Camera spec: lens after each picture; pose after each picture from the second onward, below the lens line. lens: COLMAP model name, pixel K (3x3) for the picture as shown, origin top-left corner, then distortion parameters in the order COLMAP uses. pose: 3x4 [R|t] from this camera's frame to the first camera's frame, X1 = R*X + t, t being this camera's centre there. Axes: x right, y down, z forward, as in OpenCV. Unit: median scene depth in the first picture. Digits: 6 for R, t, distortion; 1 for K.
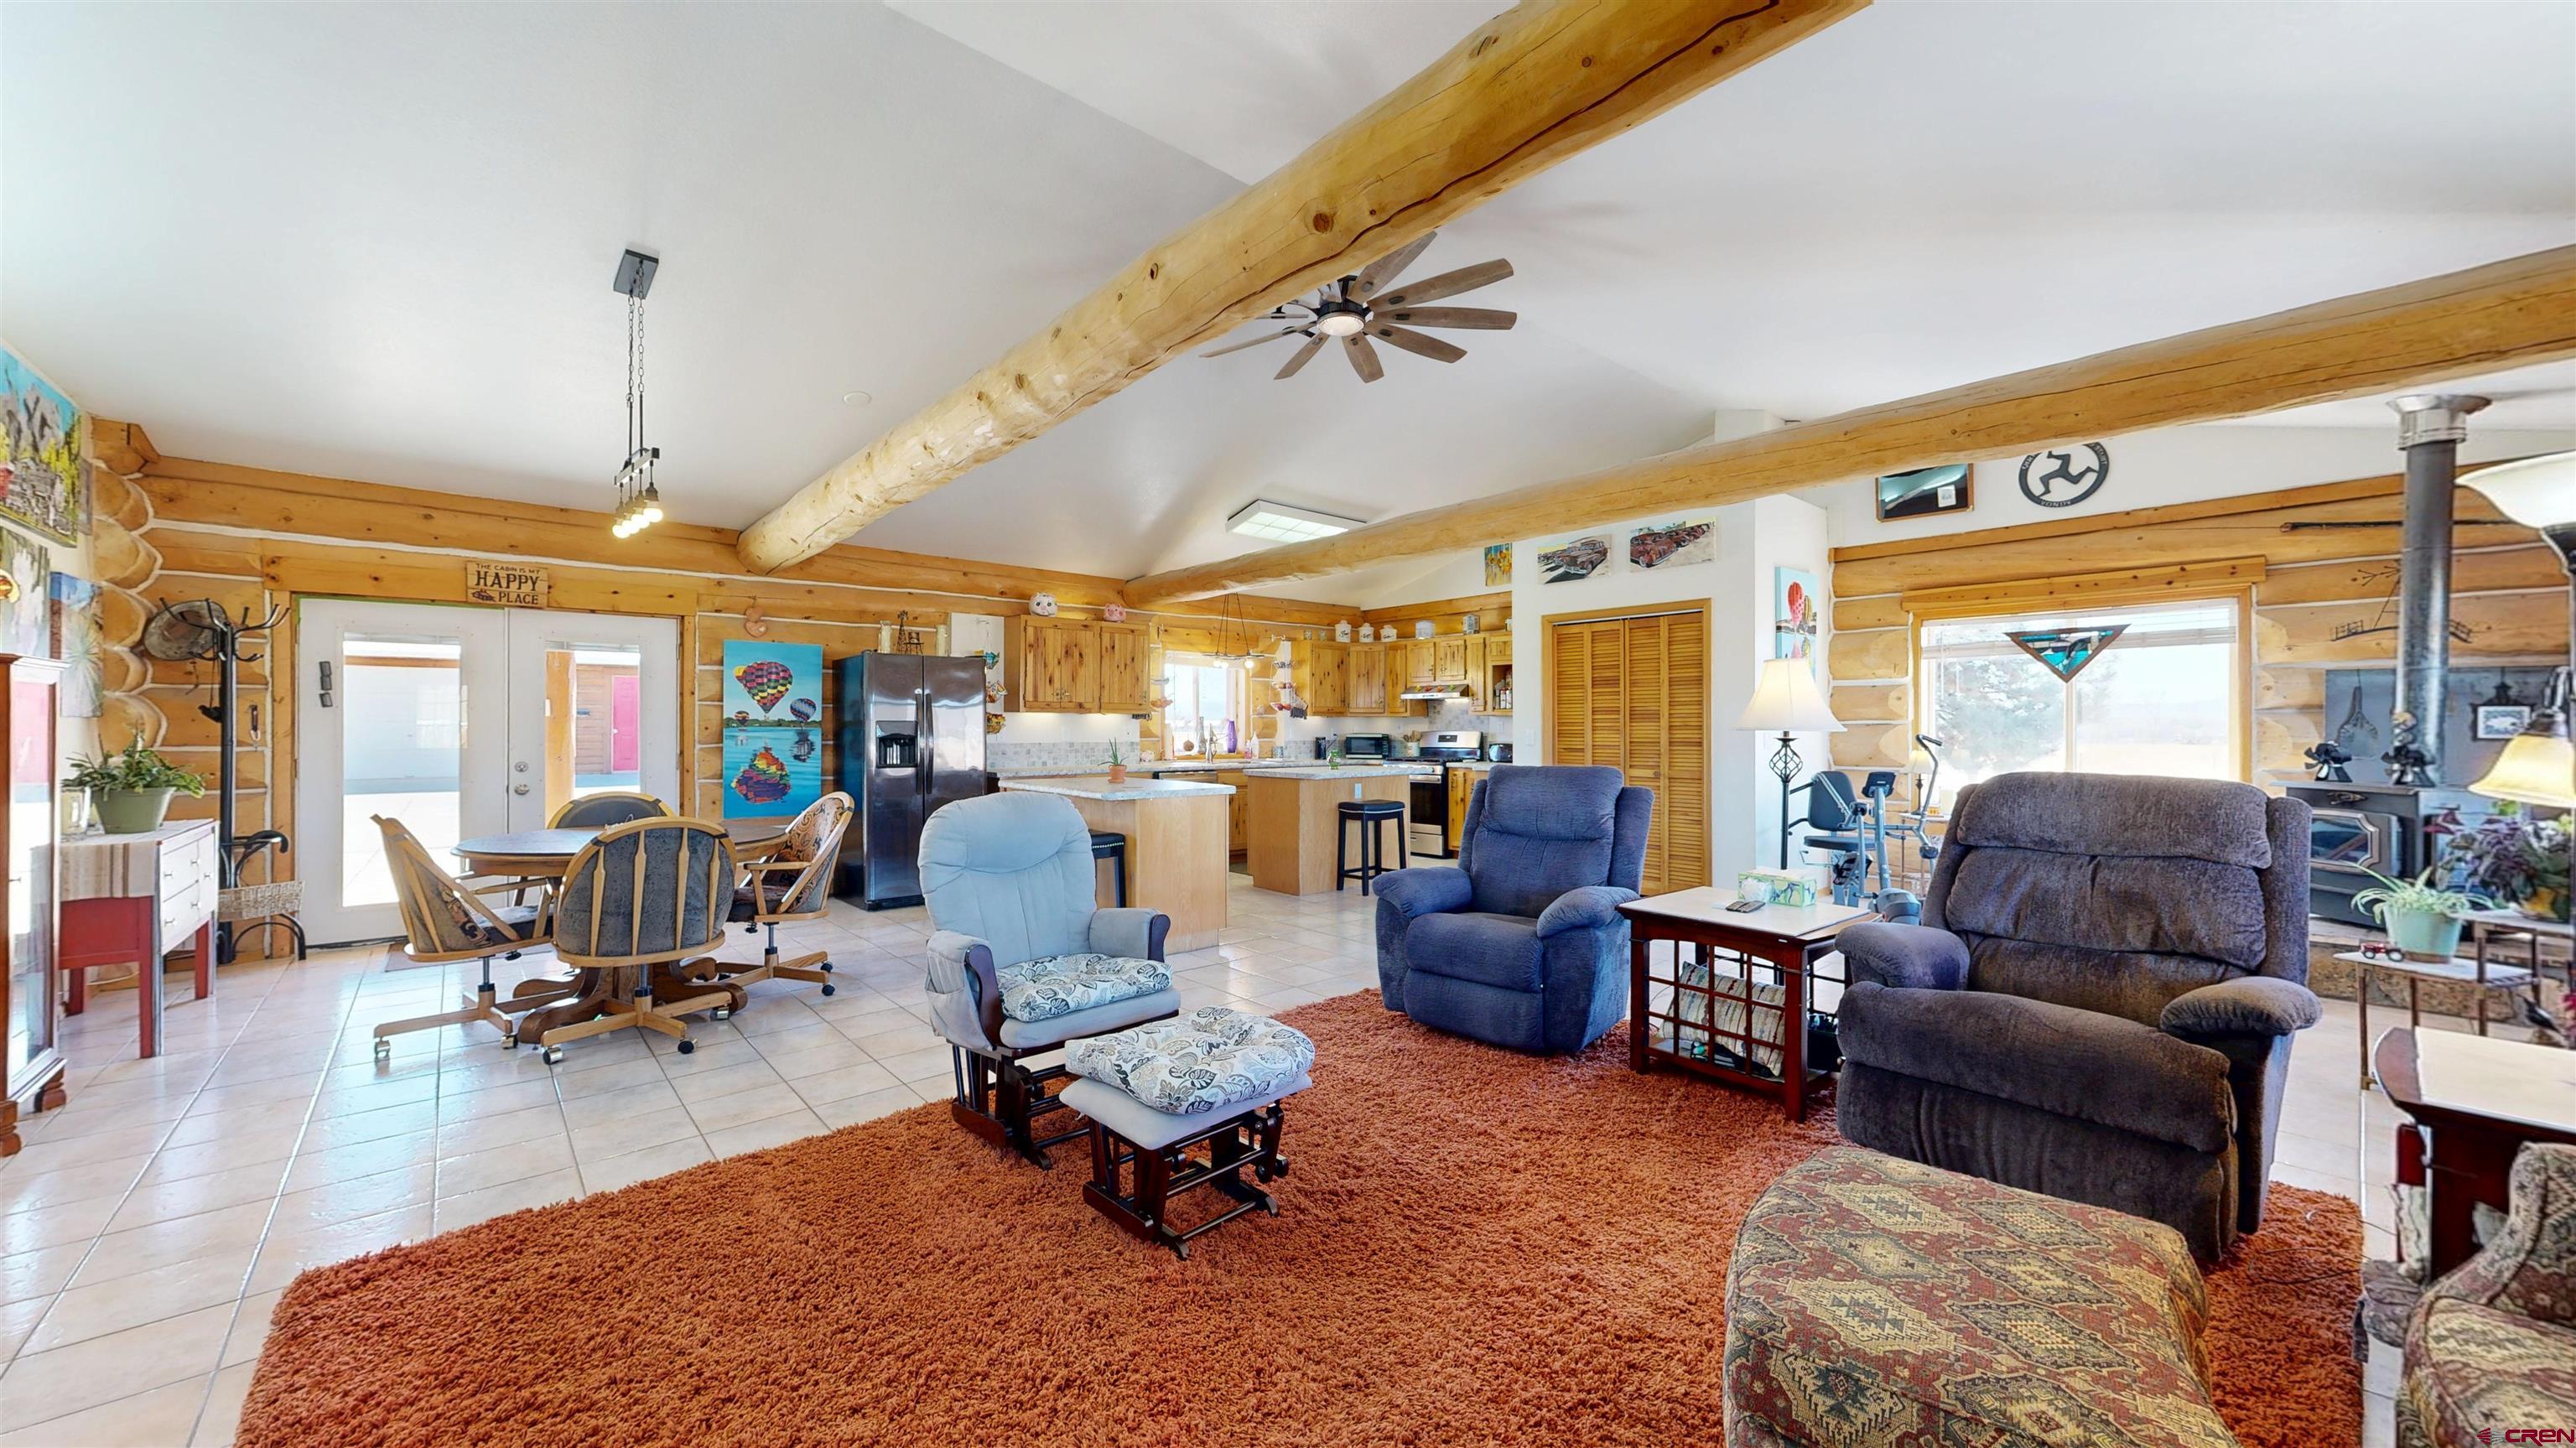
lens RADIAL K [[944.4, 0, 1290.2], [0, 944.4, 726.6], [0, 0, 1]] dist [-0.000370, -0.000304]
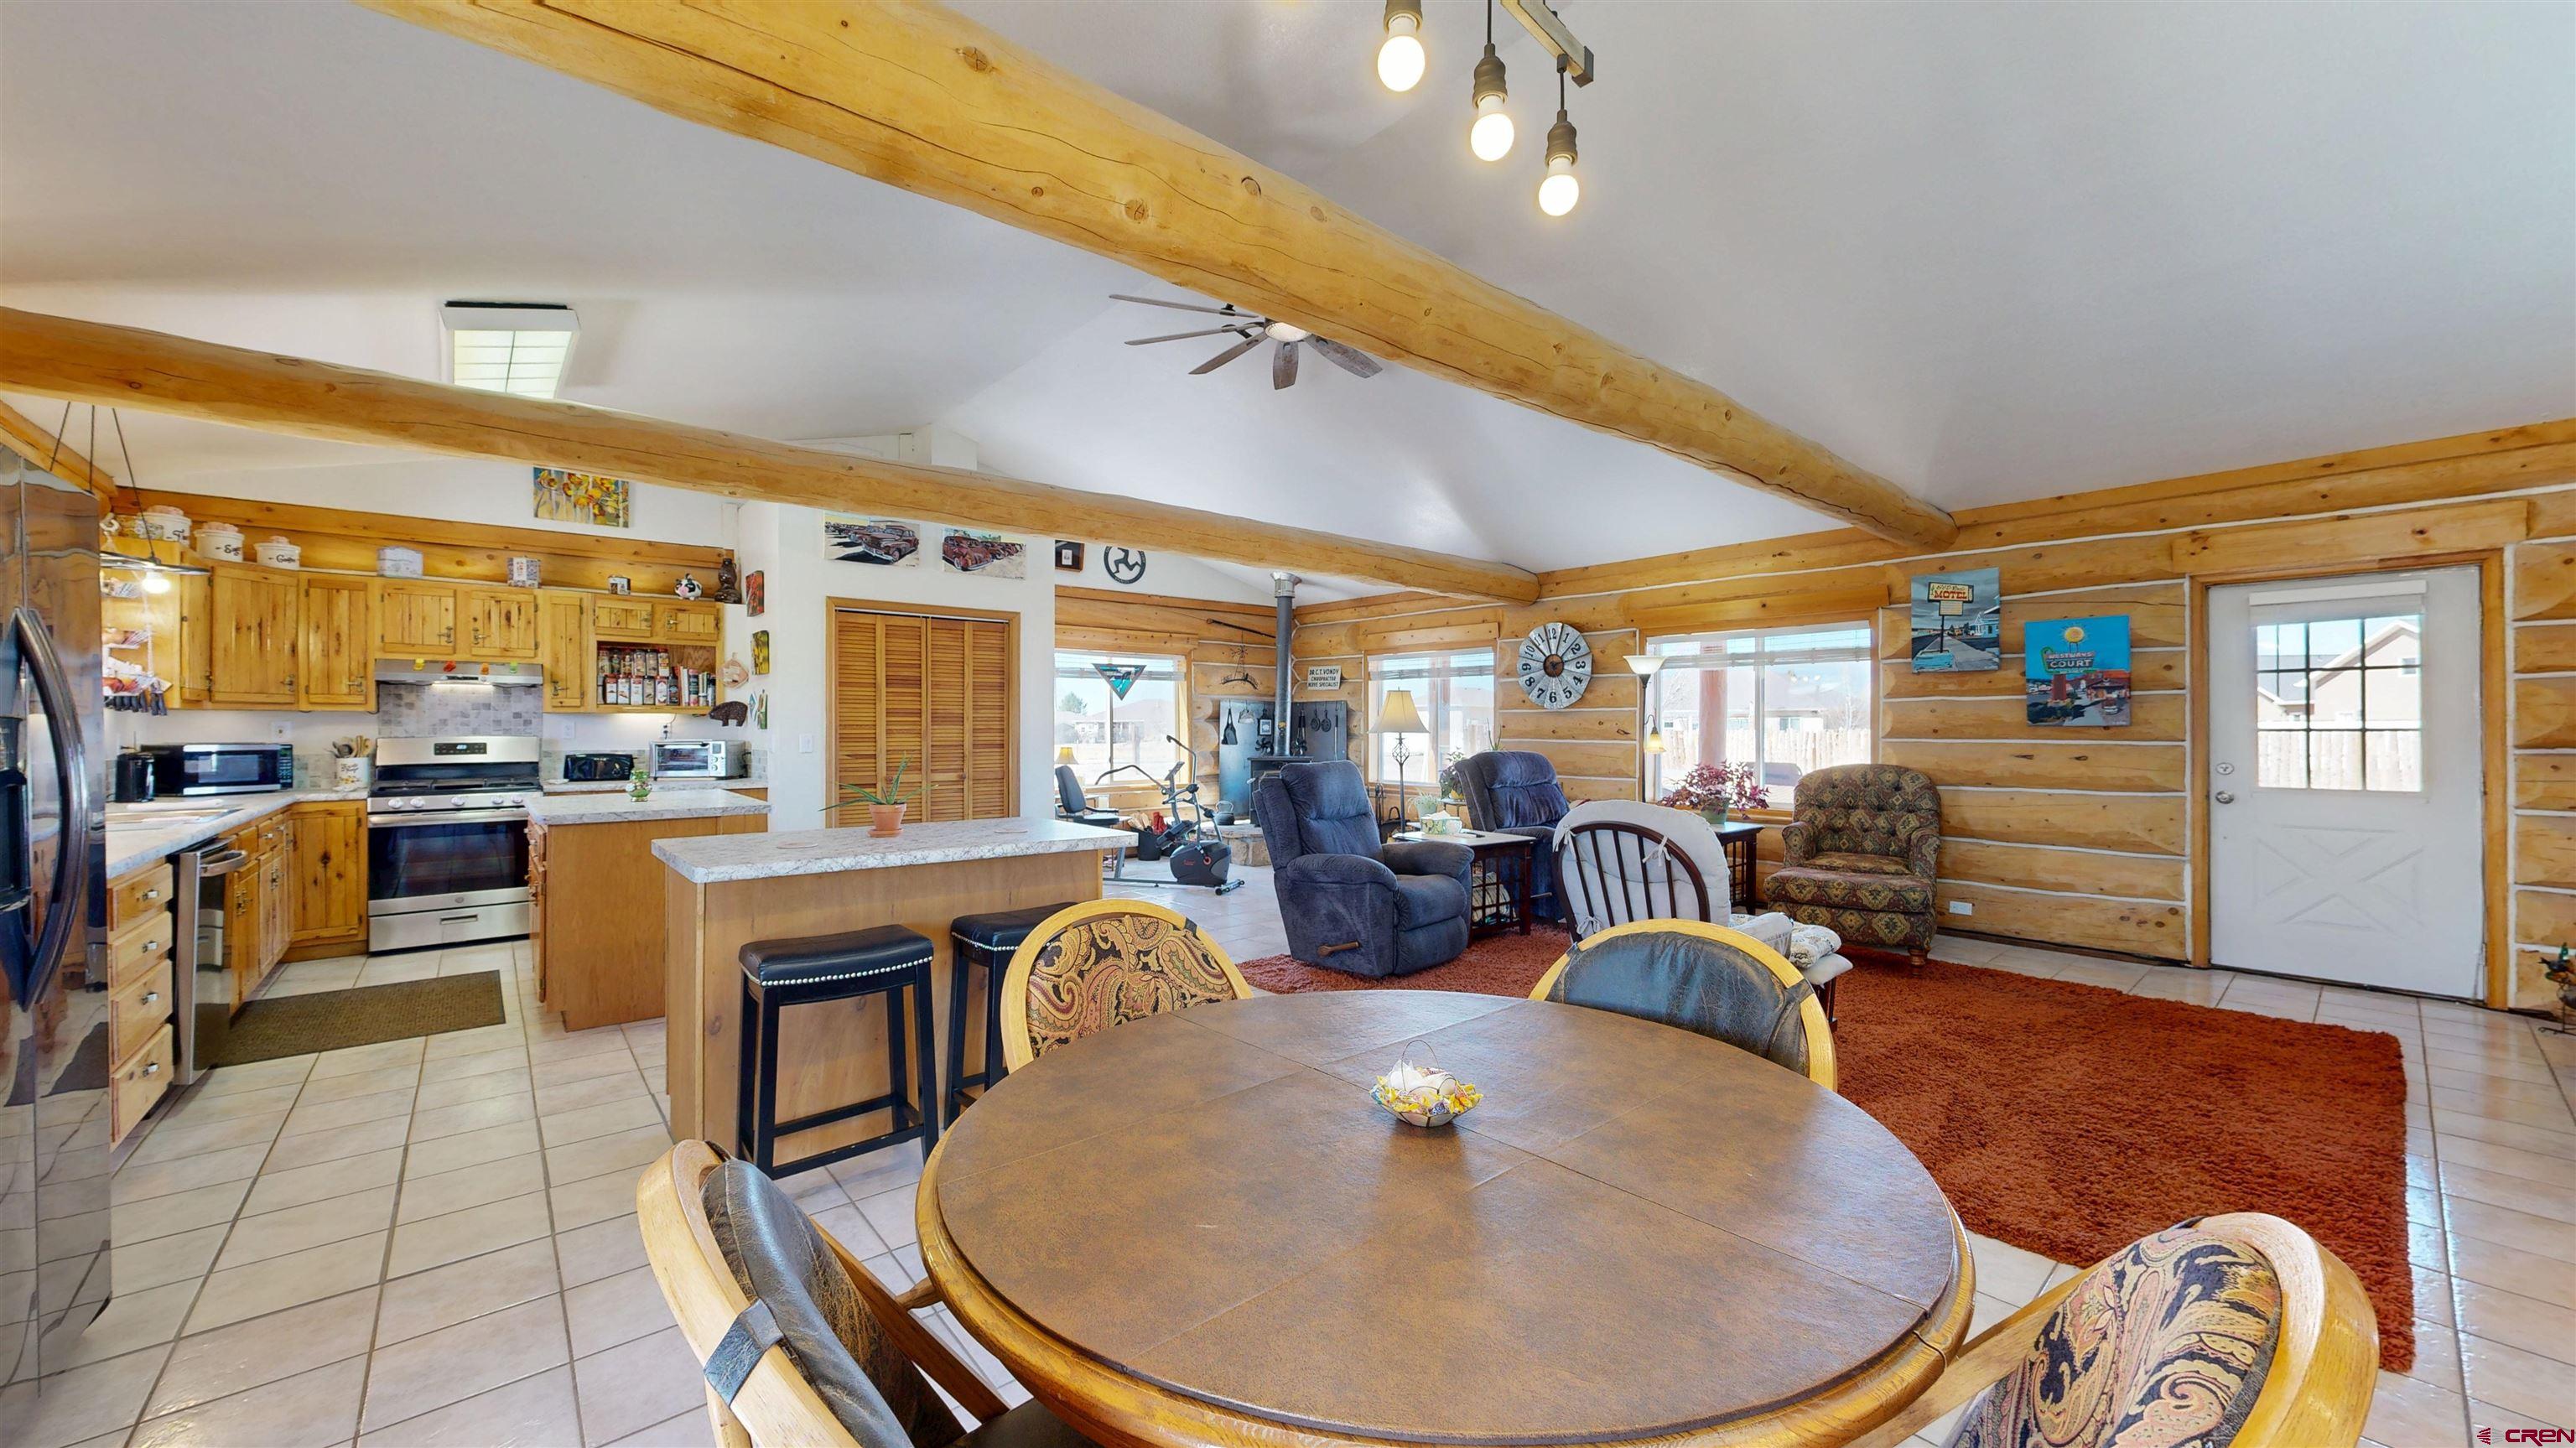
lens RADIAL K [[939.4, 0, 1289.4], [0, 939.4, 724.7], [0, 0, 1]] dist [0.000044, -0.000014]
pose [[0.012456, 0.001487, 0.999921, -0.627052], [-0.002002, 0.999997, -0.001462, -0.004532], [-0.999920, -0.001984, 0.012459, 0.654374]]
